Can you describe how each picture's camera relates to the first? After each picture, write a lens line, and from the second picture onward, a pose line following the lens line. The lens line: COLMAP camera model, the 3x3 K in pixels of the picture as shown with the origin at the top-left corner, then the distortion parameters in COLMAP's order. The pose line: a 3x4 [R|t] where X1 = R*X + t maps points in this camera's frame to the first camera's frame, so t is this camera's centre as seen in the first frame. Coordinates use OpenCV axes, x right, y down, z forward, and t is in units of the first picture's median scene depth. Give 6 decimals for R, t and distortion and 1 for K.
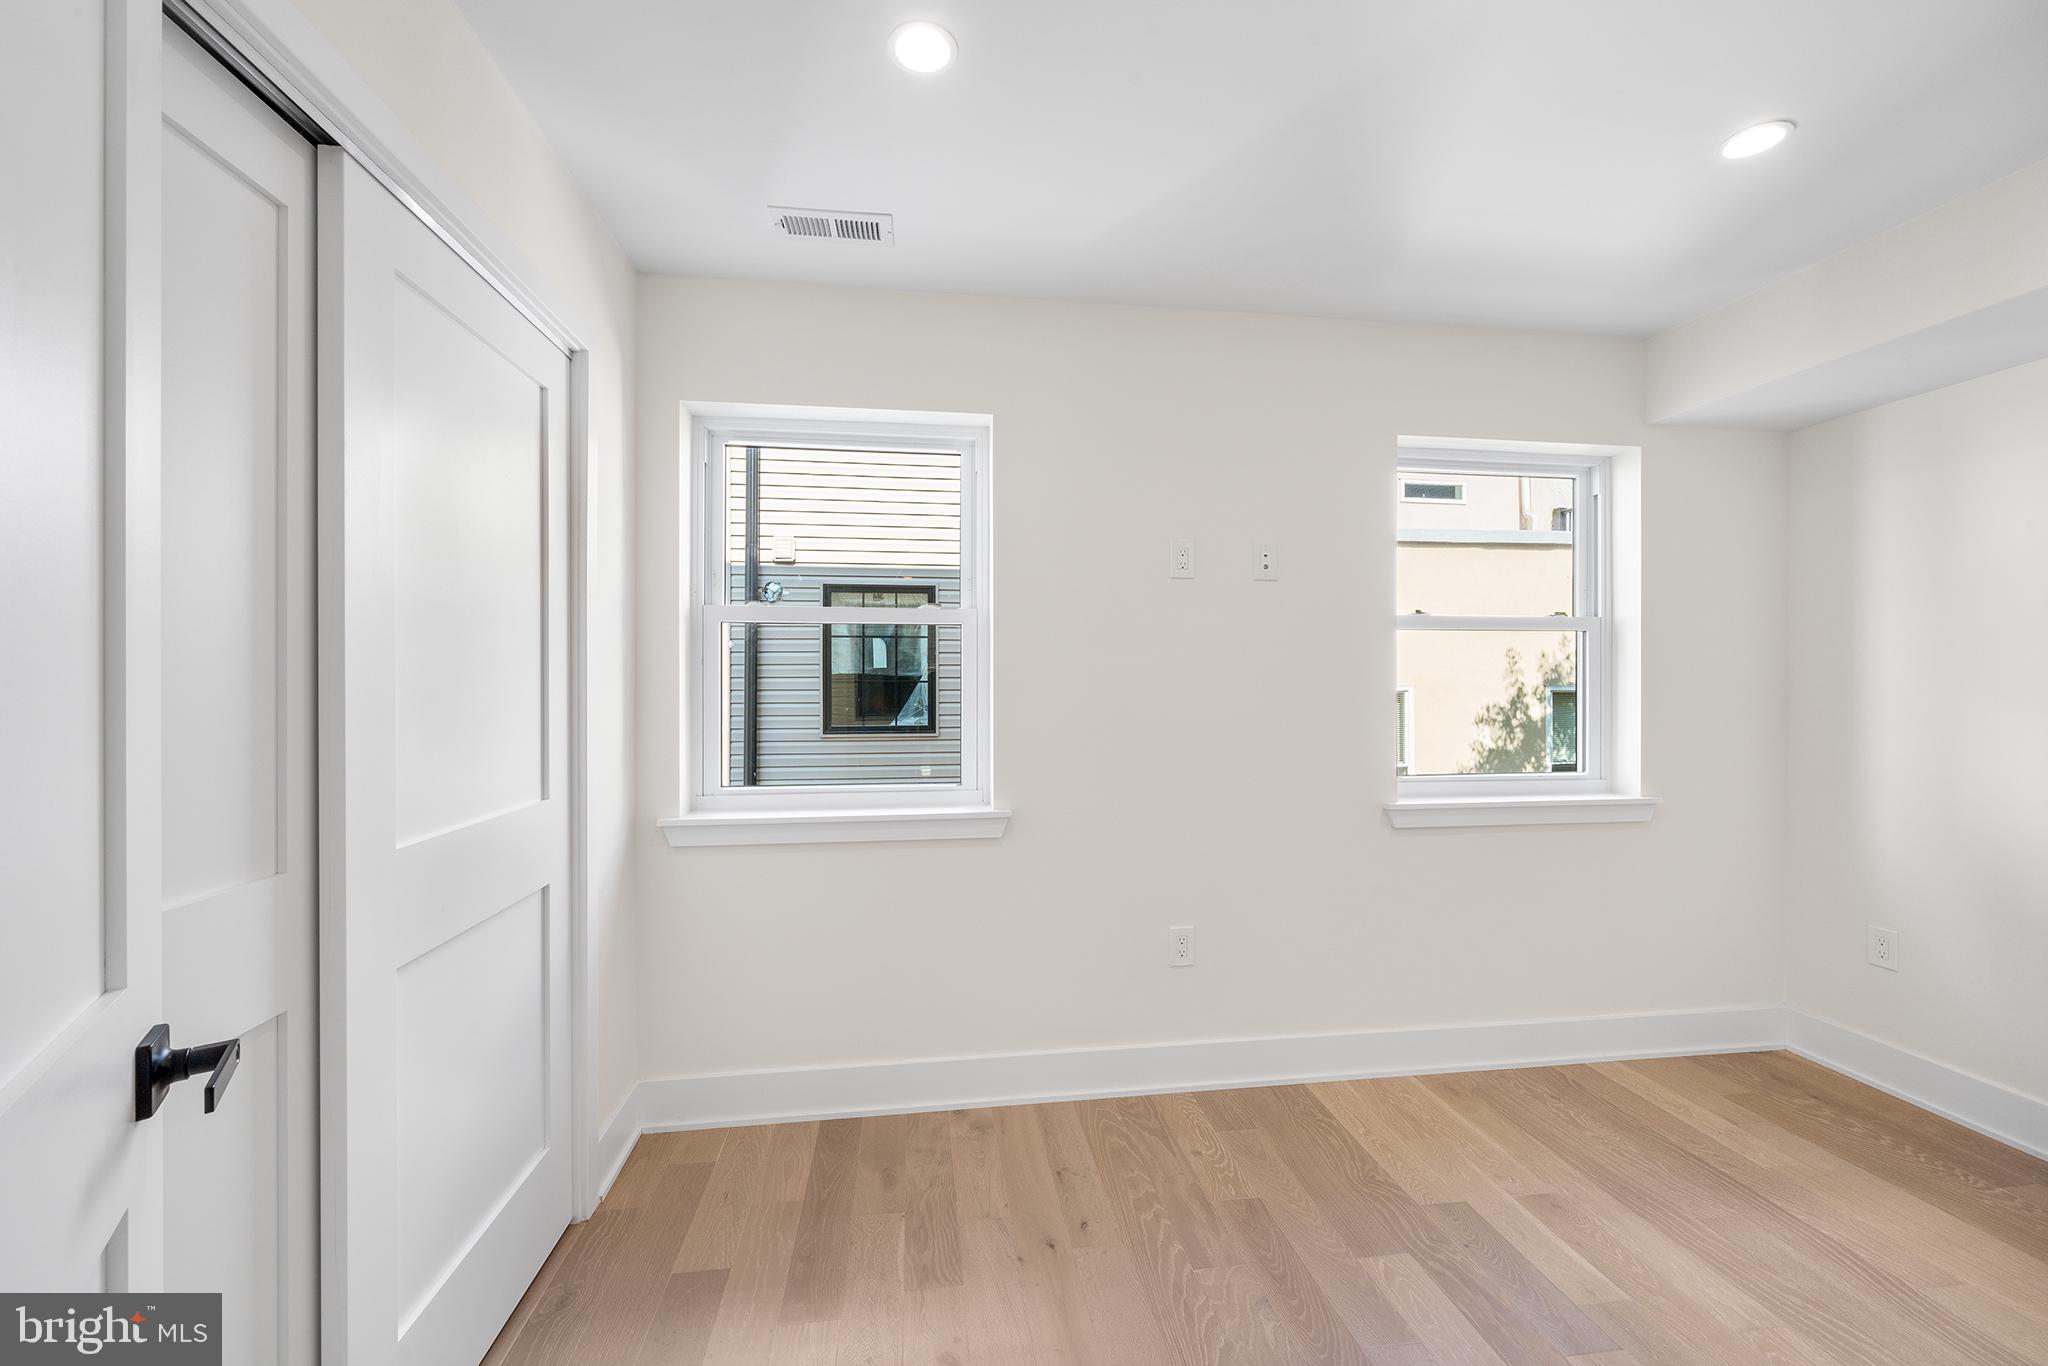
lens RADIAL K [[805.8, 0, 1023.3], [0, 805.8, 680.1], [0, 0, 1]] dist [0.001842, 0.000197]
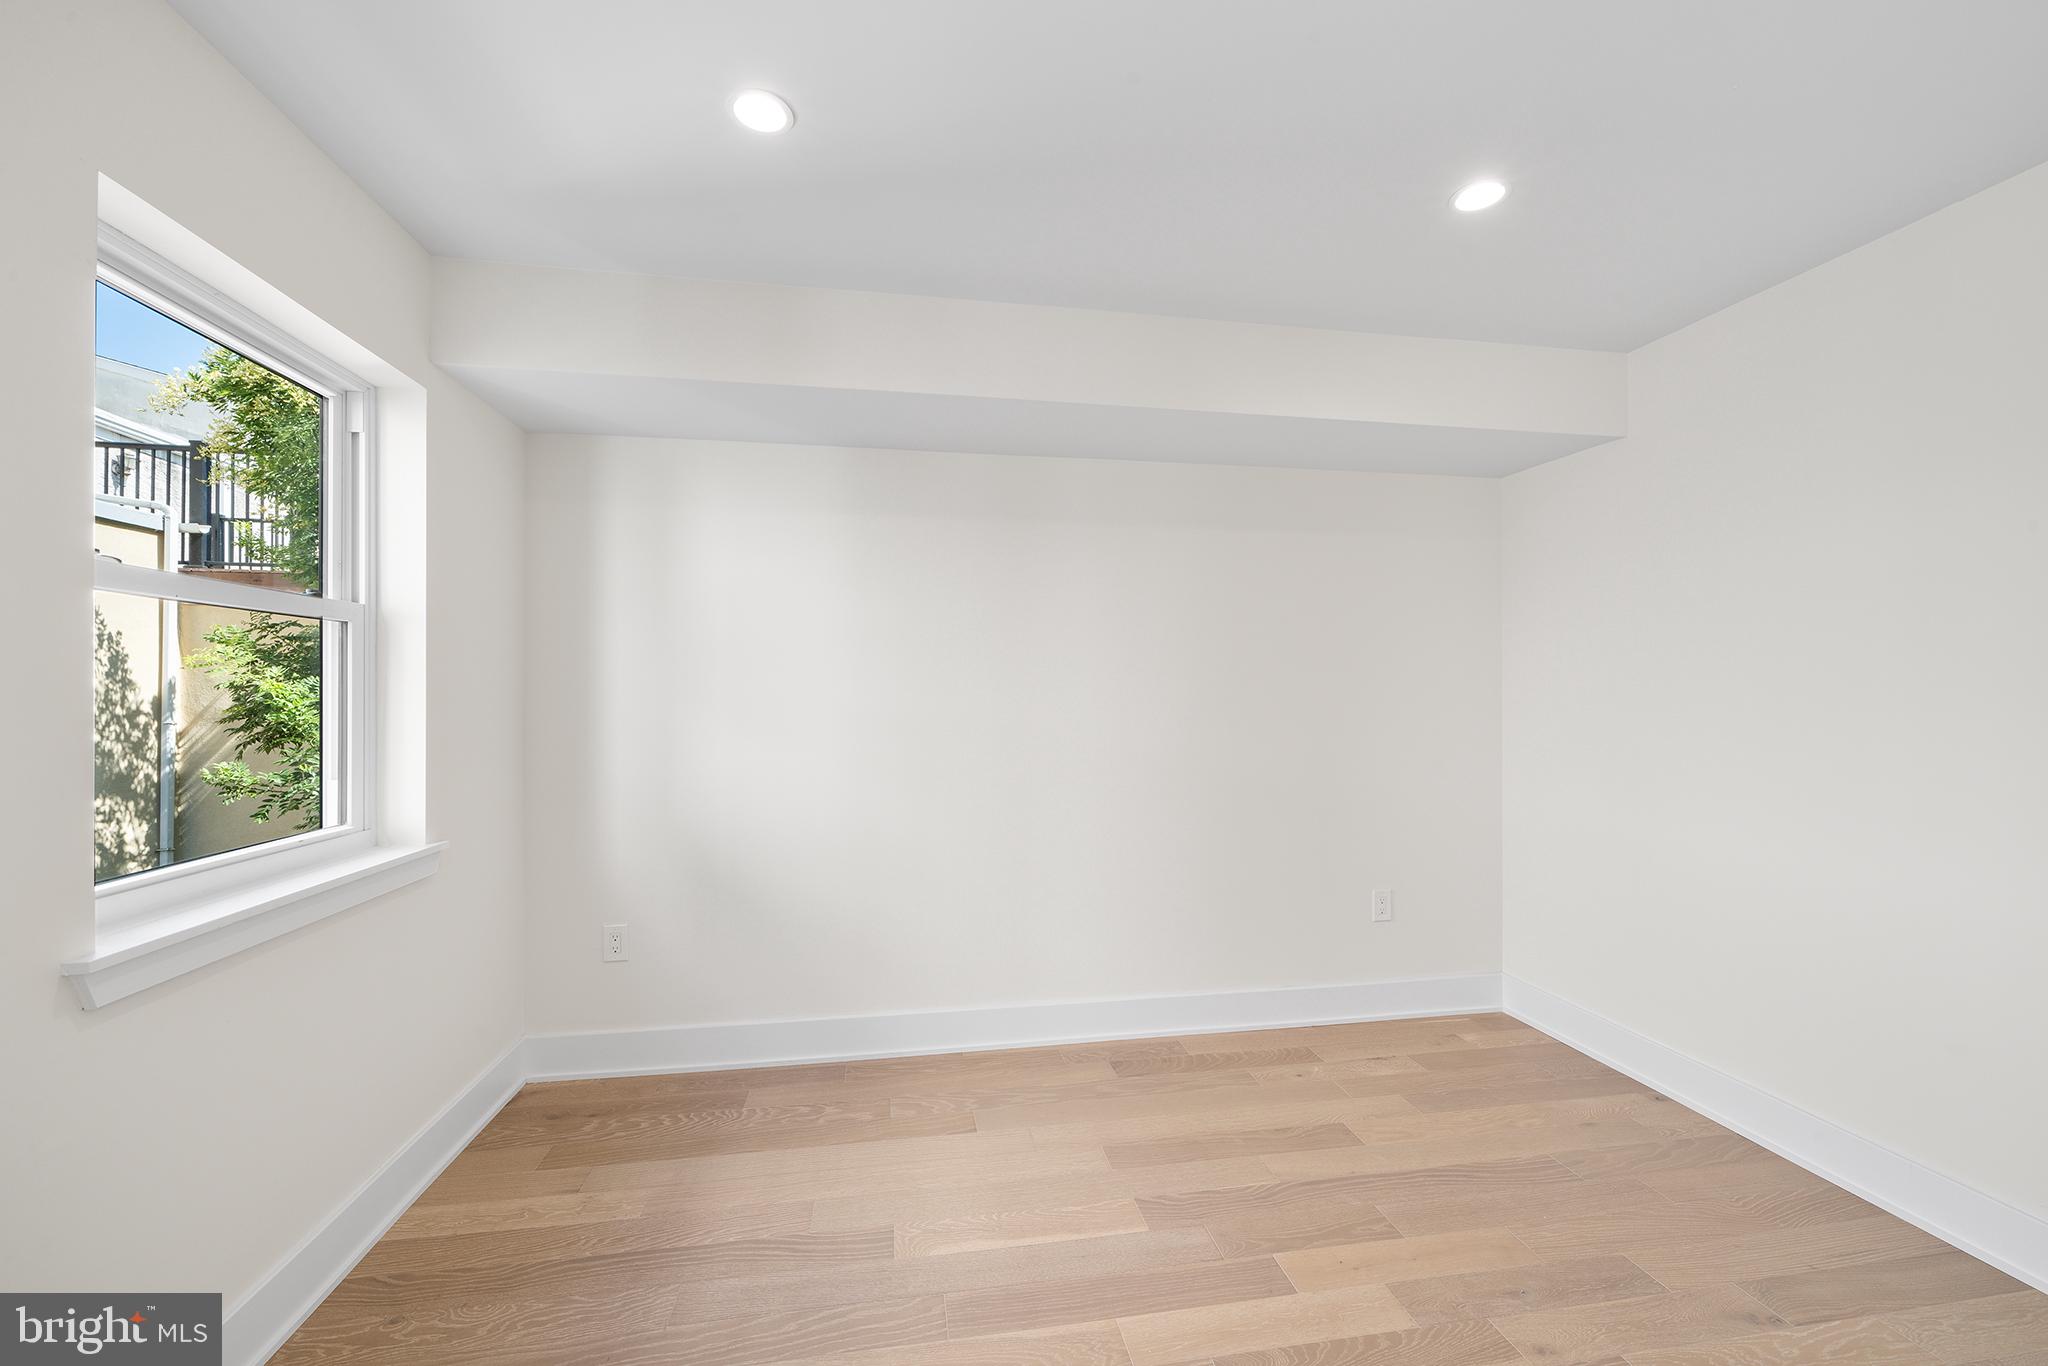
lens RADIAL K [[805.8, 0, 1021.3], [0, 805.8, 693.3], [0, 0, 1]] dist [0.001842, 0.000197]
pose [[-0.024577, 0.003539, 0.999692, -0.019374], [-0.000577, 0.999994, -0.003555, 0.003482], [-0.999698, -0.000664, -0.024575, 0.489732]]
